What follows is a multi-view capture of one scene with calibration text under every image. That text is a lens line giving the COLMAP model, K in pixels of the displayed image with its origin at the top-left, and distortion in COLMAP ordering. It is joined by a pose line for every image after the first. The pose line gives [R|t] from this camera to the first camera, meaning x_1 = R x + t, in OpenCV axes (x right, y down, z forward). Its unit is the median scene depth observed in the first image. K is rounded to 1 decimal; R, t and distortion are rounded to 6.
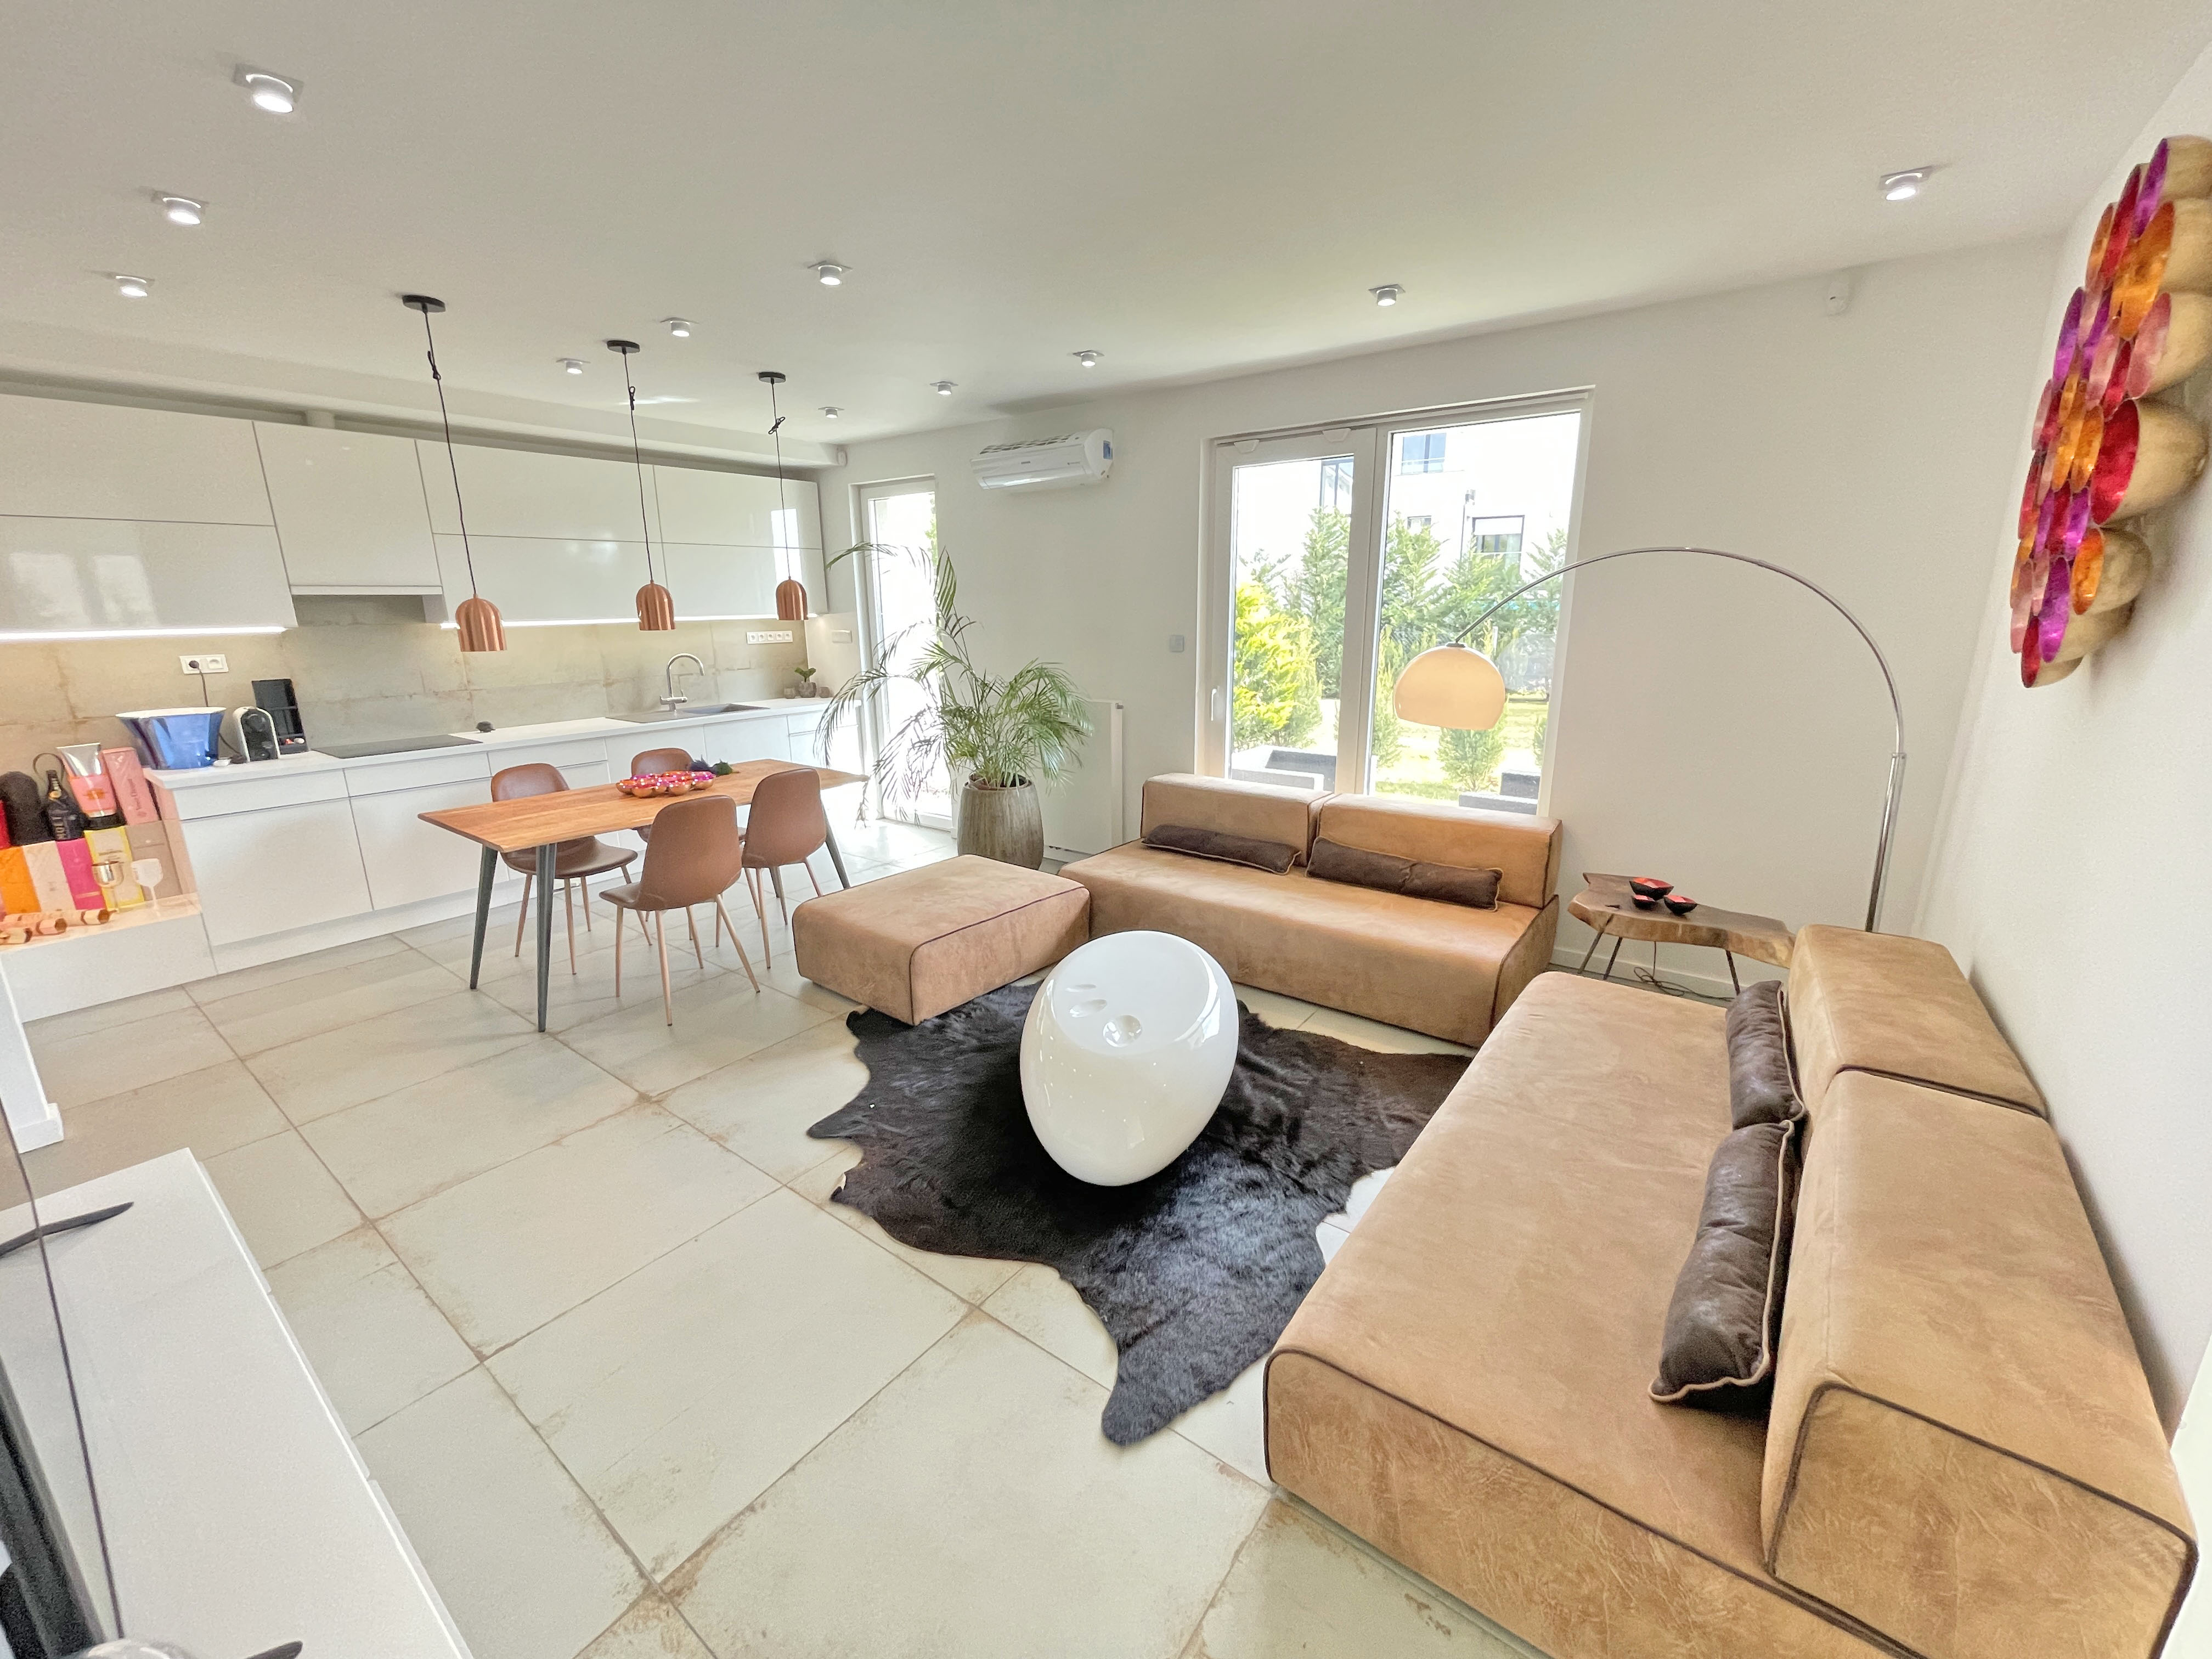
lens RADIAL K [[897.4, 0, 1096.4], [0, 897.4, 821.4], [0, 0, 1]] dist [-0.001618, 0.000449]
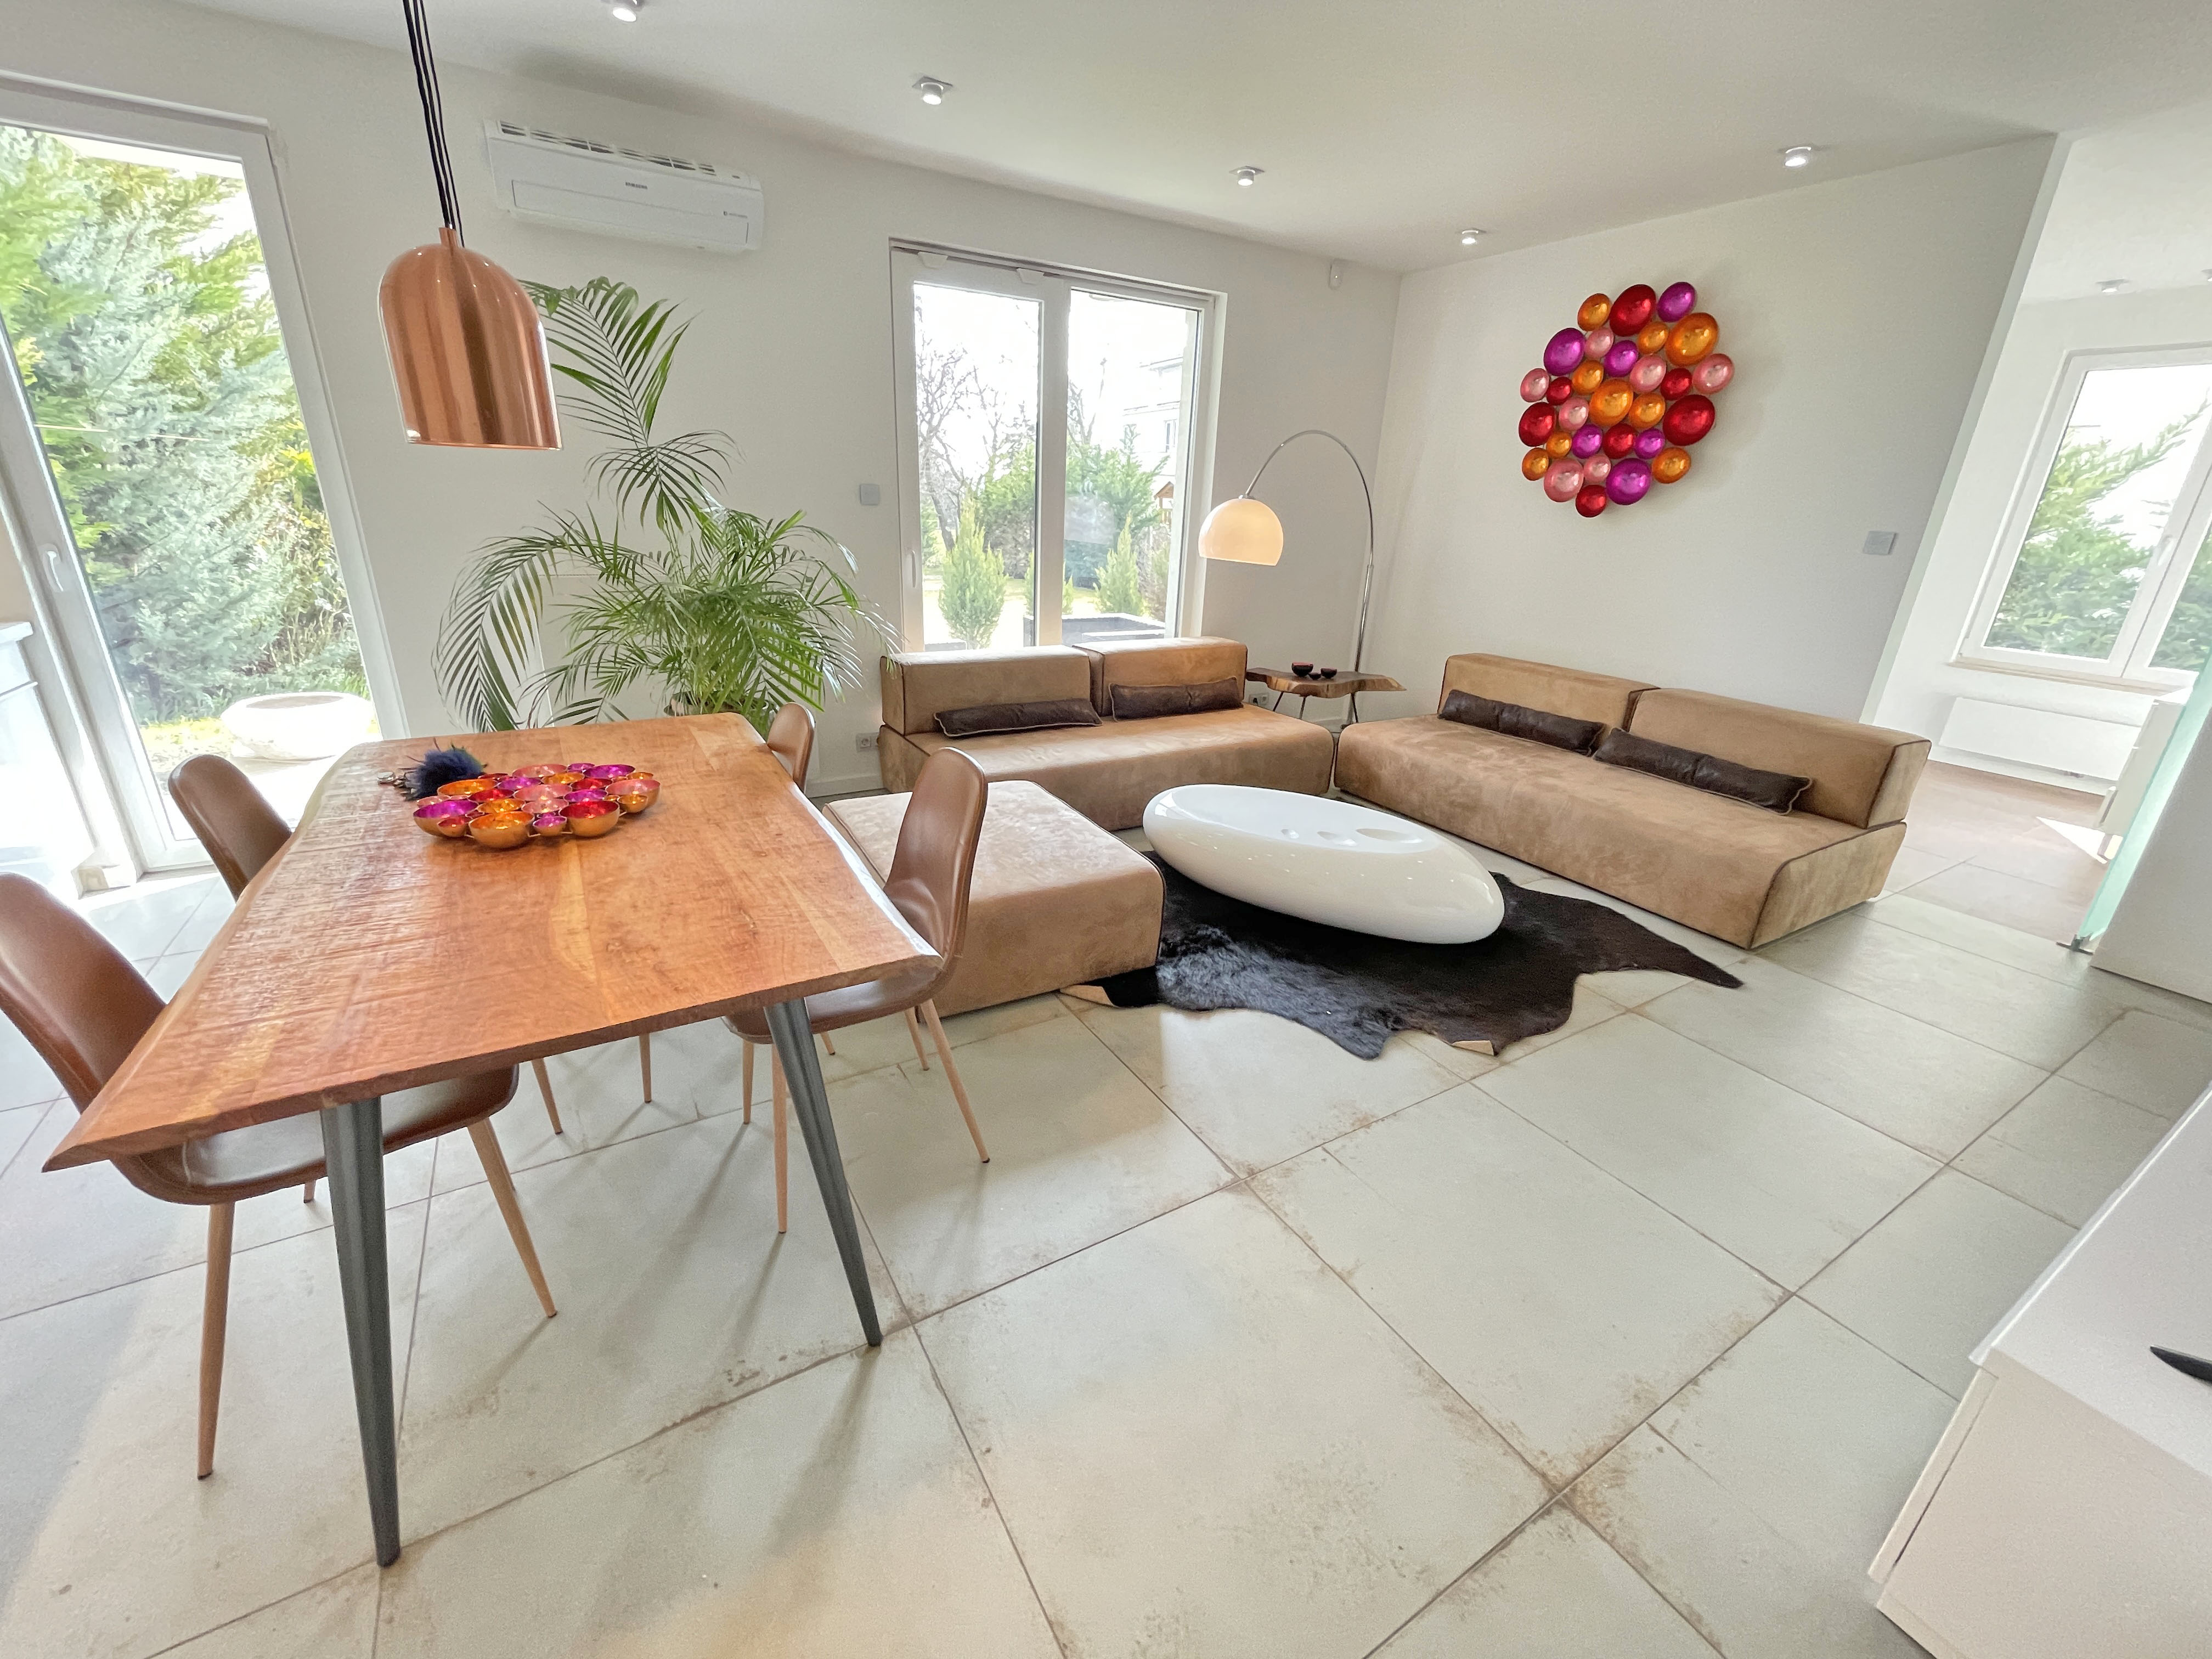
lens RADIAL K [[890.8, 0, 1102.3], [0, 890.8, 821.4], [0, 0, 1]] dist [-0.008783, -0.000022]
pose [[0.377546, -0.296580, 0.877211, -0.755773], [0.181821, 0.952624, 0.243822, -0.089163], [-0.907965, 0.067442, 0.413583, 0.588524]]
